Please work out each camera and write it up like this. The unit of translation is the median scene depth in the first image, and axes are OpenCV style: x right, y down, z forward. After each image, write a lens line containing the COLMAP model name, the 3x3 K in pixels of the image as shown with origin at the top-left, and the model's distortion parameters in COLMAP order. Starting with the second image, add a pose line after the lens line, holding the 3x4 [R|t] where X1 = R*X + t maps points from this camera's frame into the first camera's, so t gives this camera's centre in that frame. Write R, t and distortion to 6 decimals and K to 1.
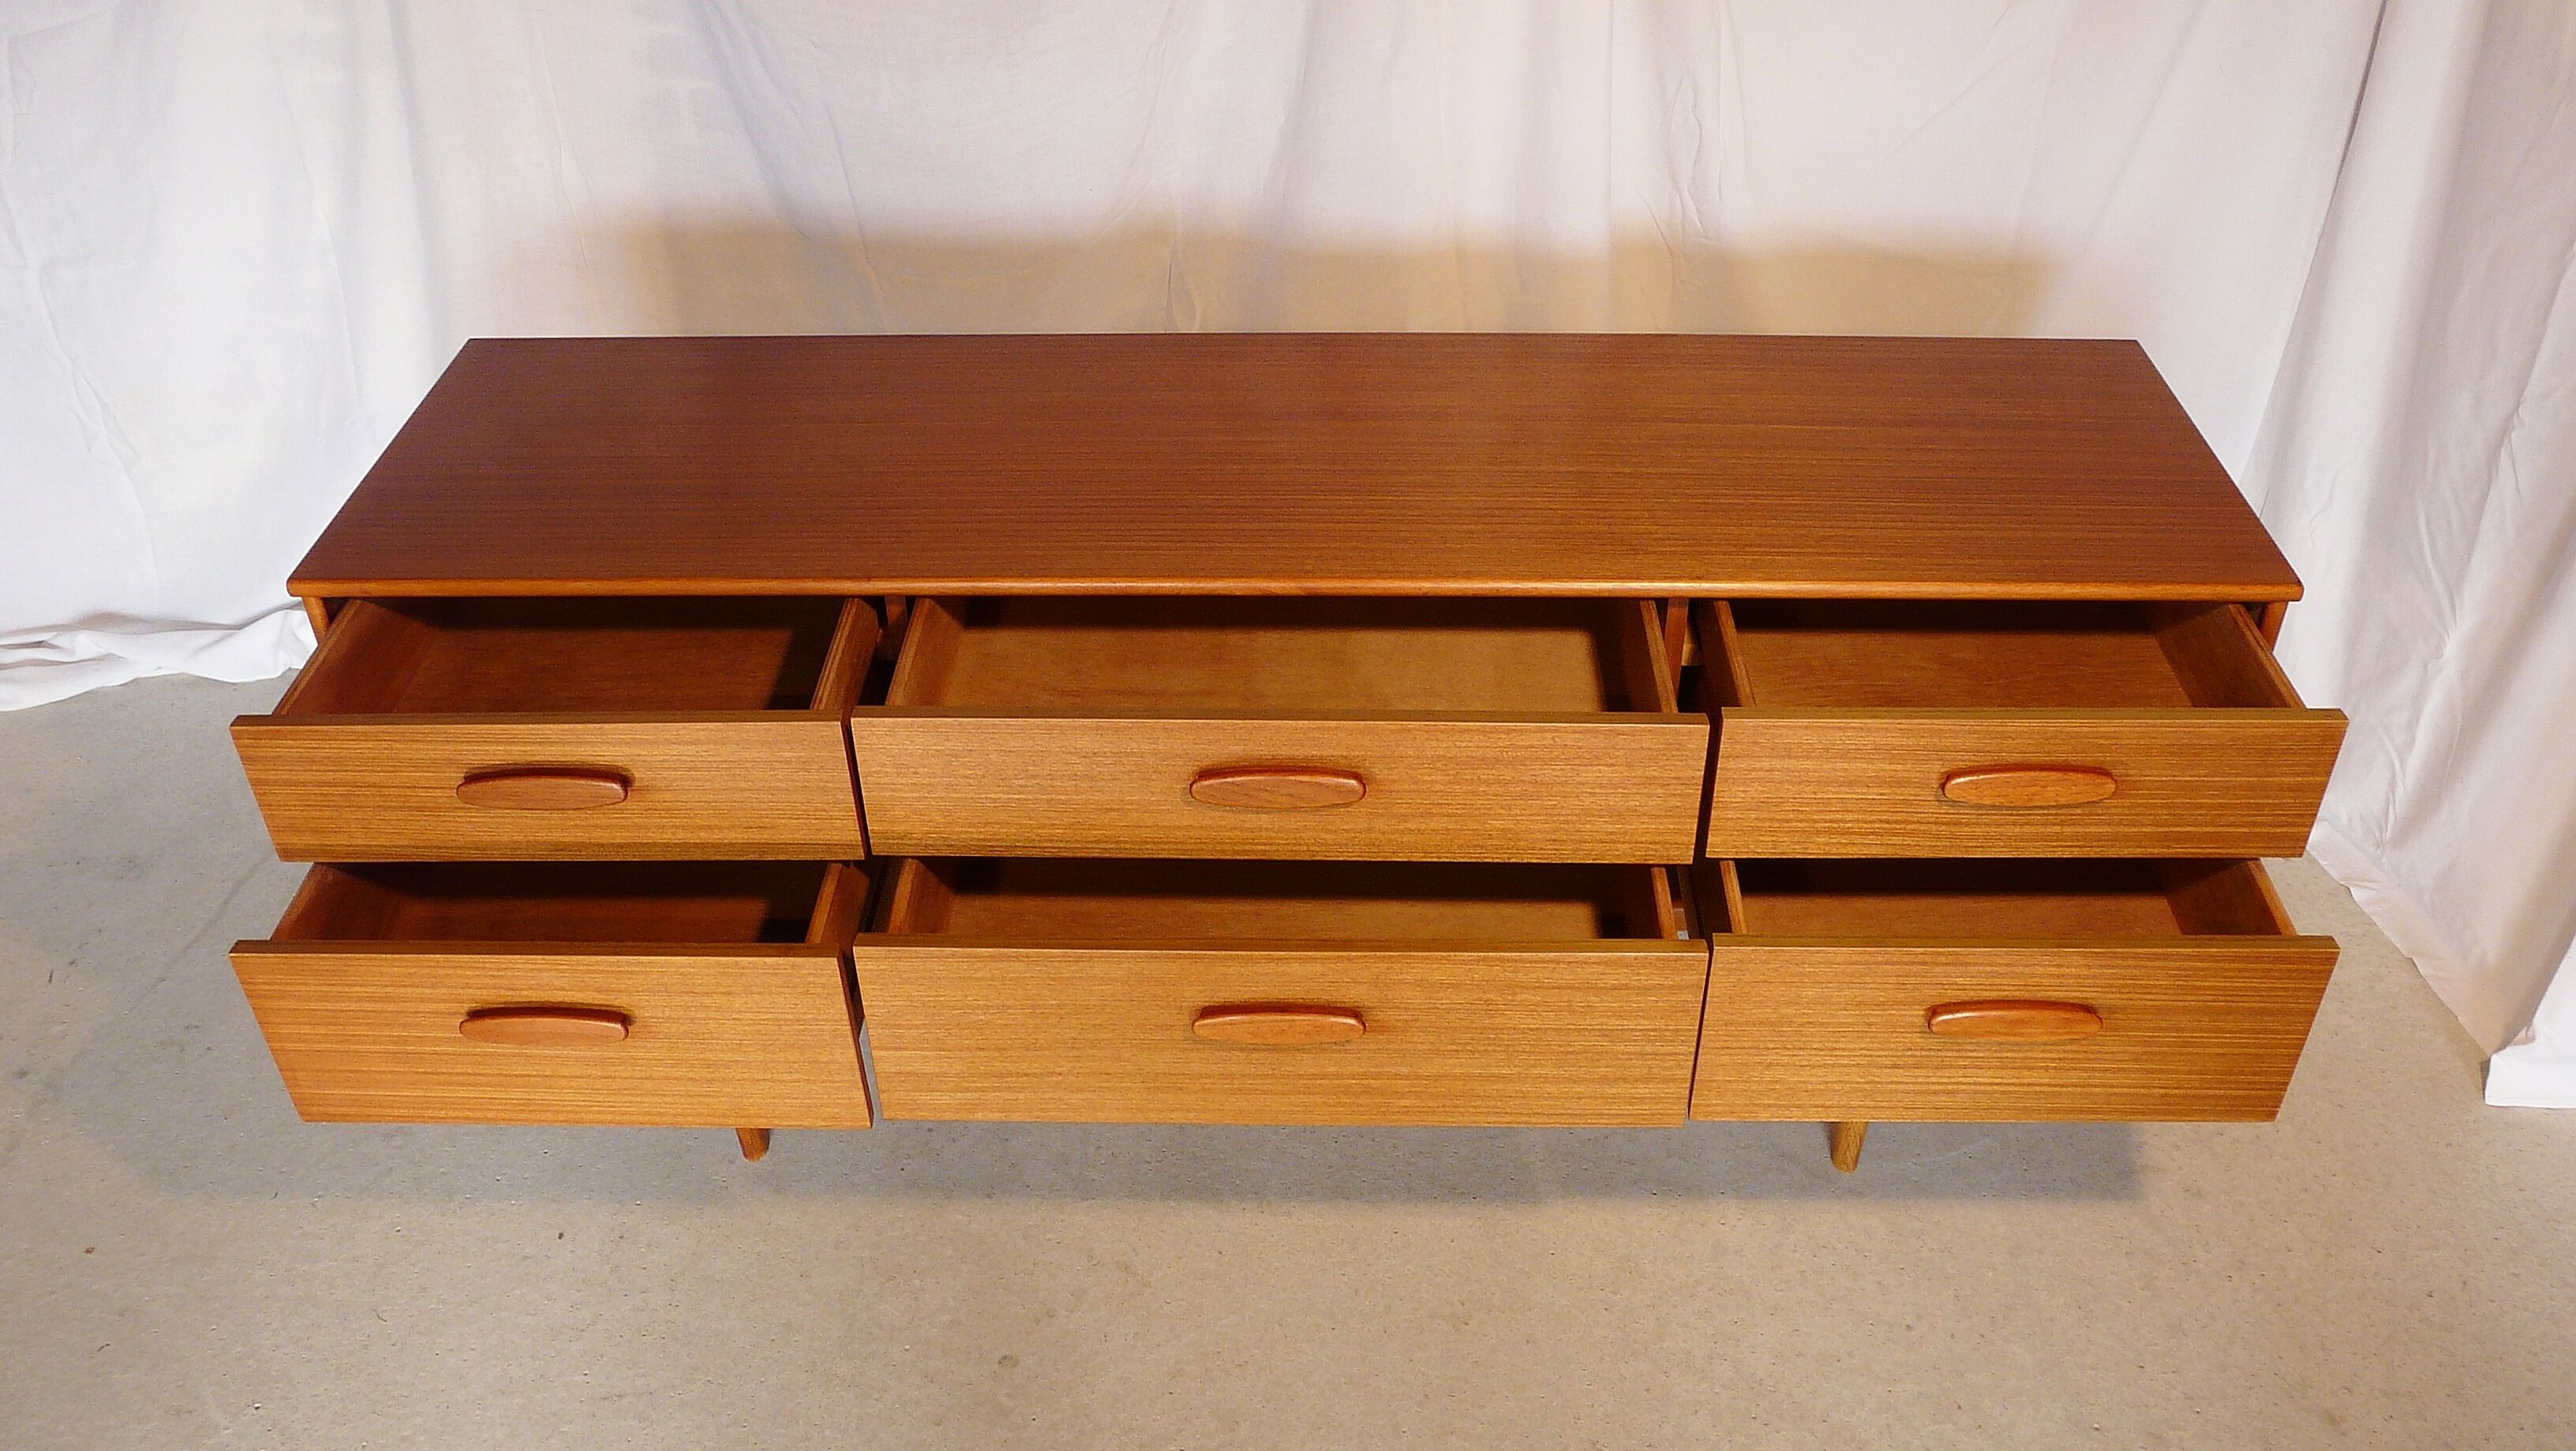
lens RADIAL K [[2064.7, 0, 1299.3], [0, 2064.7, 743.1], [0, 0, 1]] dist [-0.006657, 0.011691]
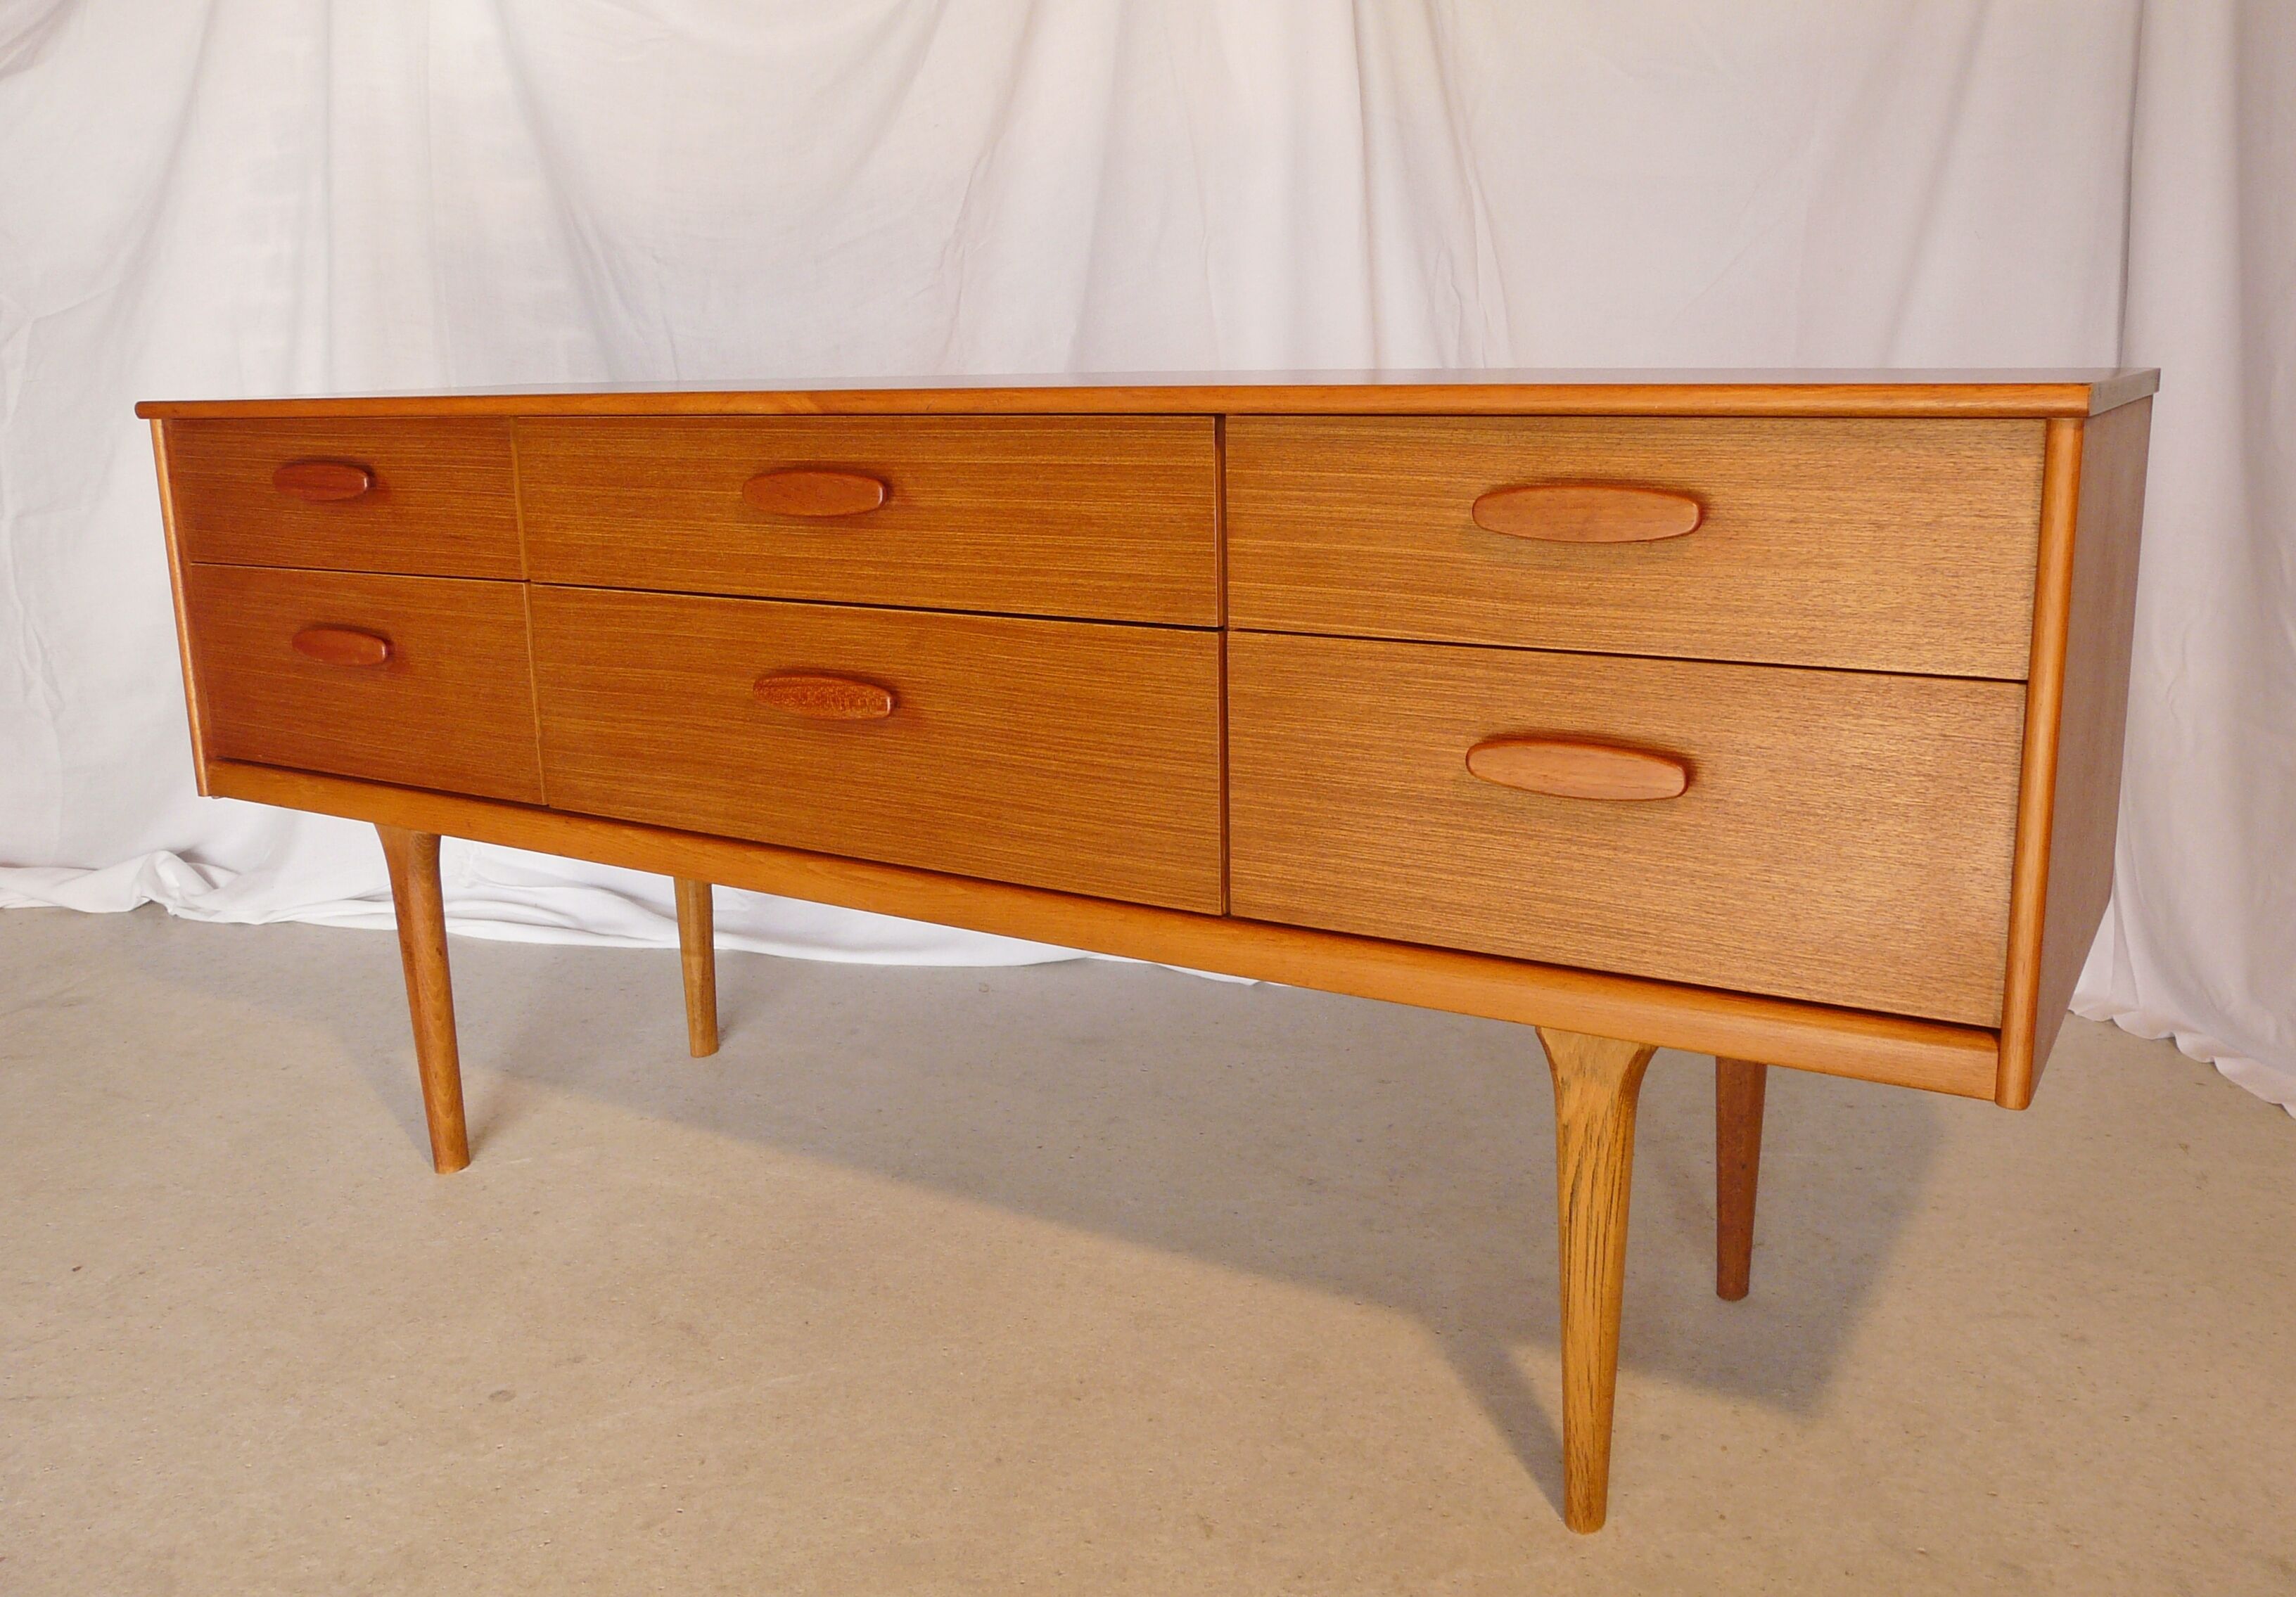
lens RADIAL K [[1827.4, 0, 1141.2], [0, 1827.4, 796.5], [0, 0, 1]] dist [-0.003551, 0.011106]
pose [[0.990342, 0.023531, -0.136631, 0.174859], [-0.074716, 0.920724, -0.382994, 0.303486], [0.116788, 0.389504, 0.913590, 0.262356]]
